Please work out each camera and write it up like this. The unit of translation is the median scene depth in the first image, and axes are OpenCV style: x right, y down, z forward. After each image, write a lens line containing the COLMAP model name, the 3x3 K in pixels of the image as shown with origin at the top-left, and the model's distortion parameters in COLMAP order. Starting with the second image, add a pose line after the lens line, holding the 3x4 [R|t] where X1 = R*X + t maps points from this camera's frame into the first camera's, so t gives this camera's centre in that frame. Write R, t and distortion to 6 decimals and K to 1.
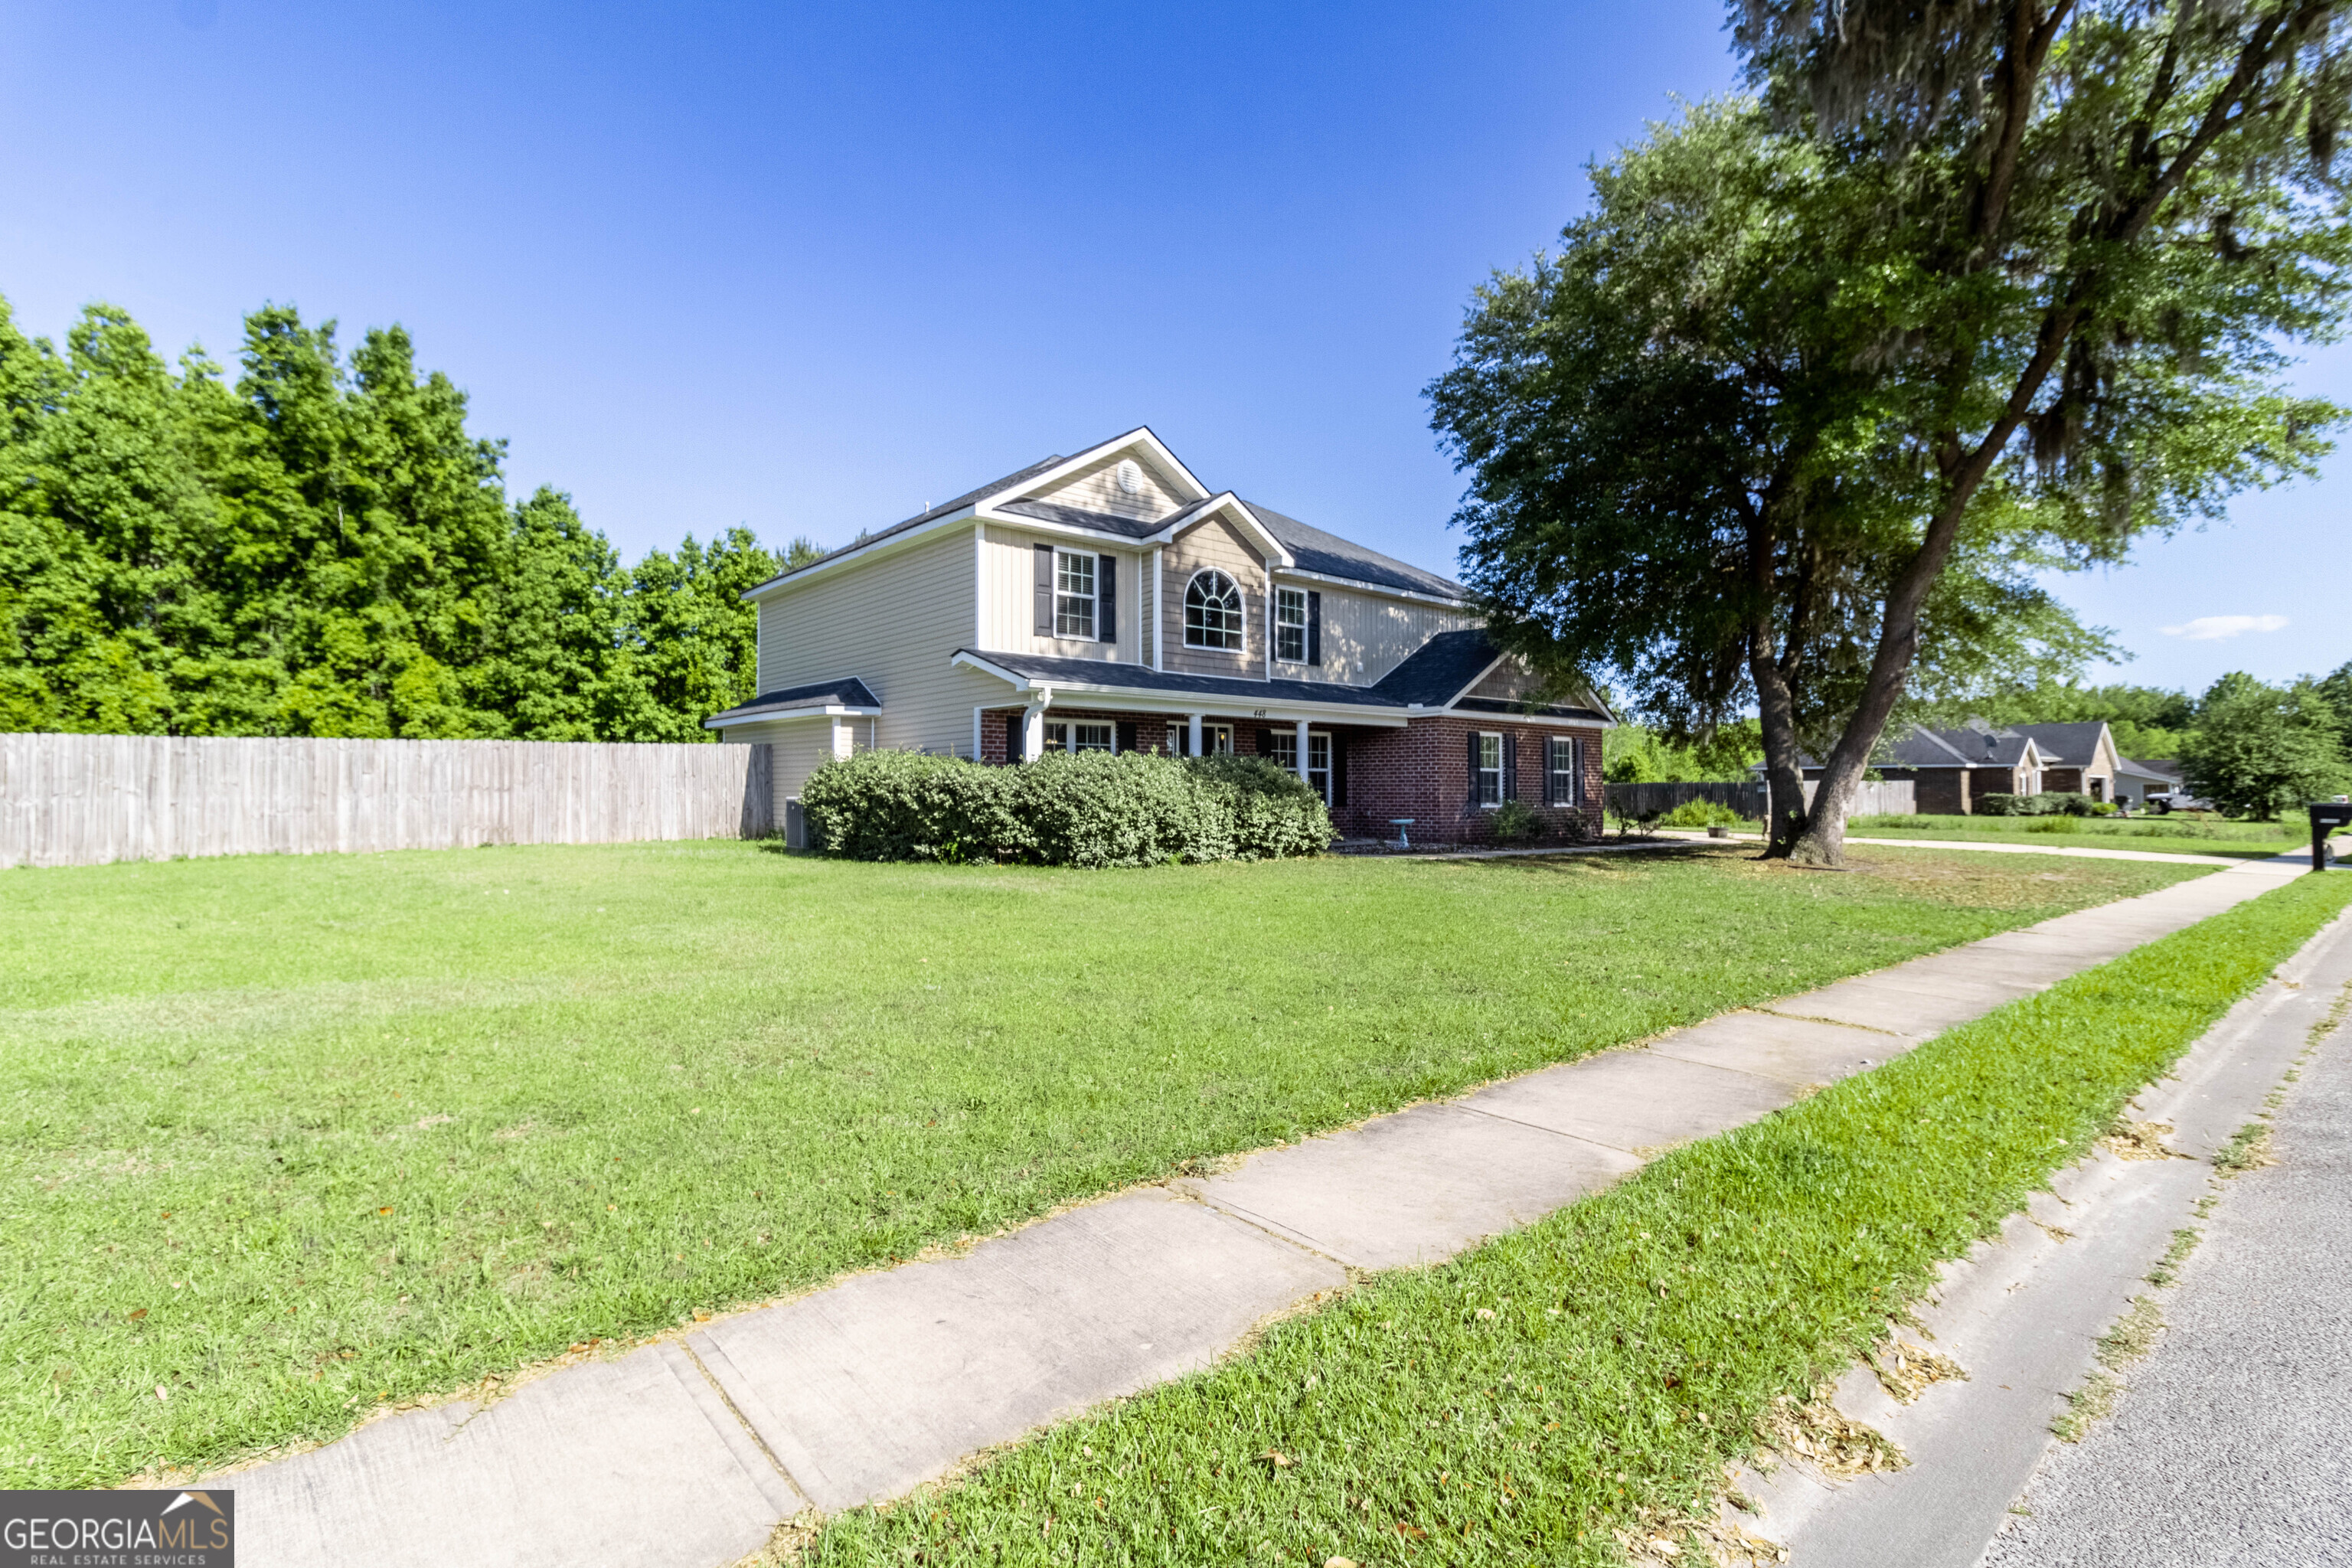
lens RADIAL K [[1081.0, 0, 1173.9], [0, 1081.0, 785.2], [0, 0, 1]] dist [0.002228, 0.001652]
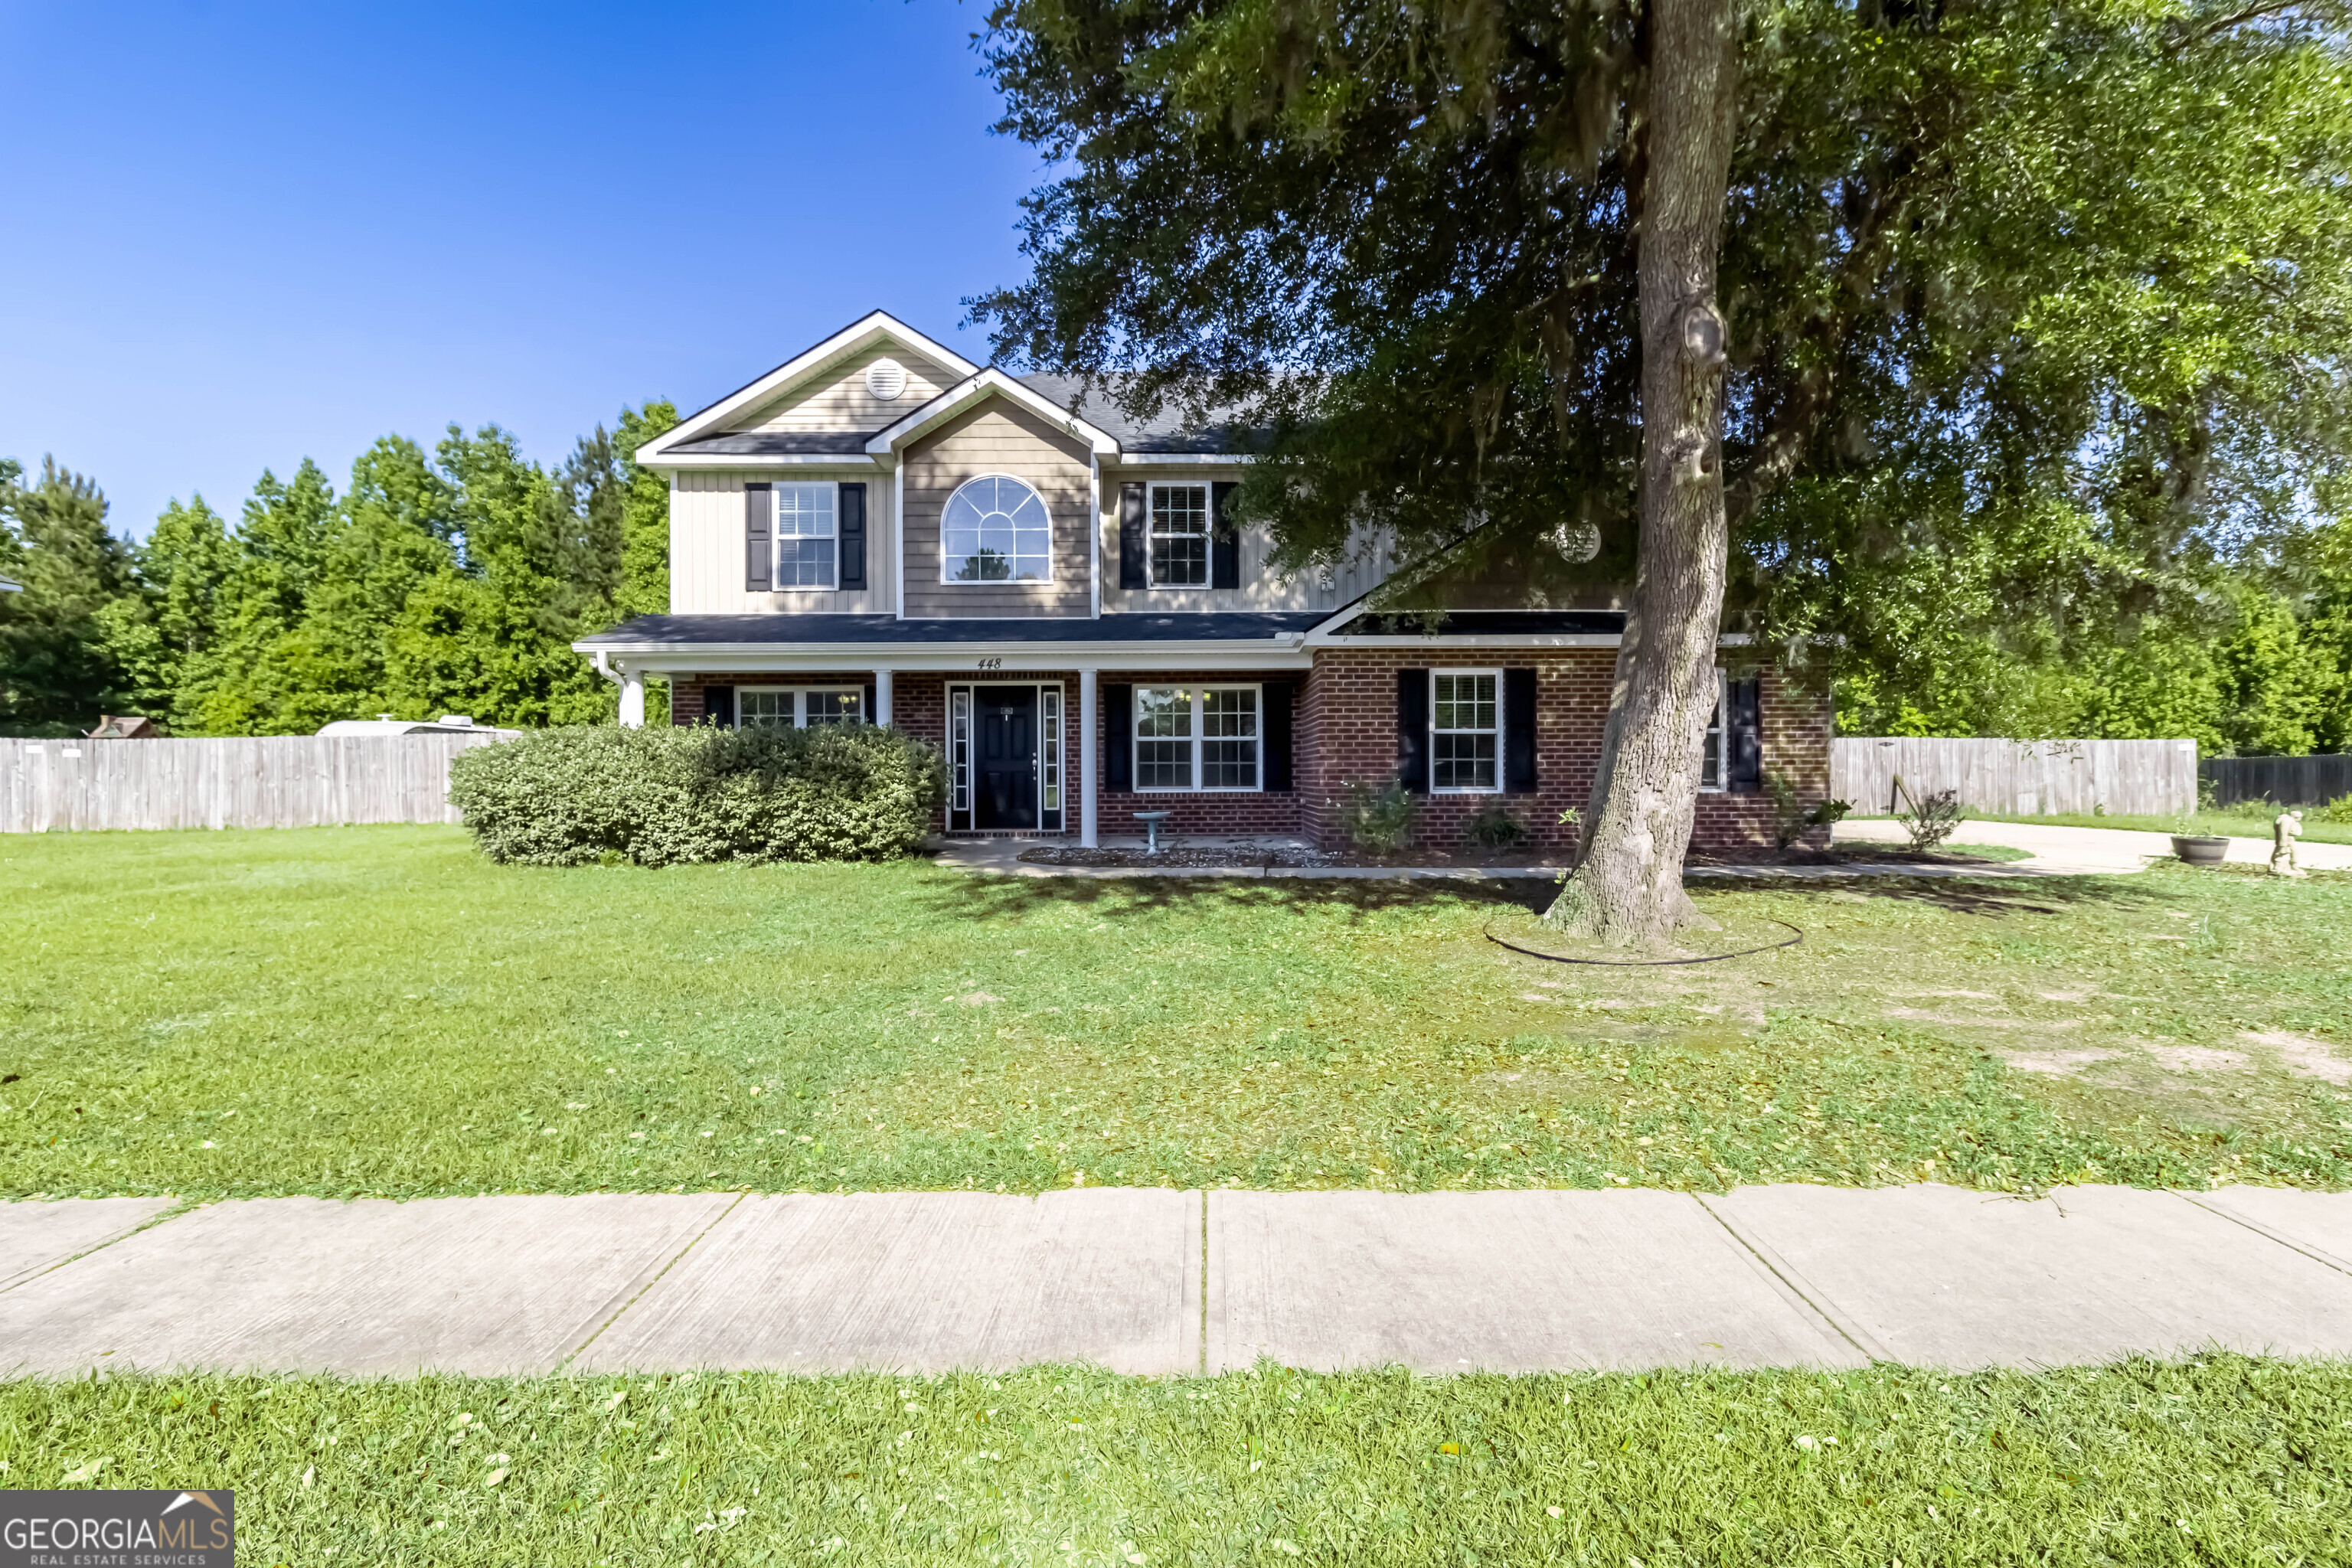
lens RADIAL K [[1081.0, 0, 1182.9], [0, 1081.0, 775.7], [0, 0, 1]] dist [0.002228, 0.001652]
pose [[0.775928, -0.003344, -0.630813, 0.634859], [0.009554, 0.999934, 0.006451, 0.005667], [0.630749, -0.011032, 0.775908, 0.509758]]
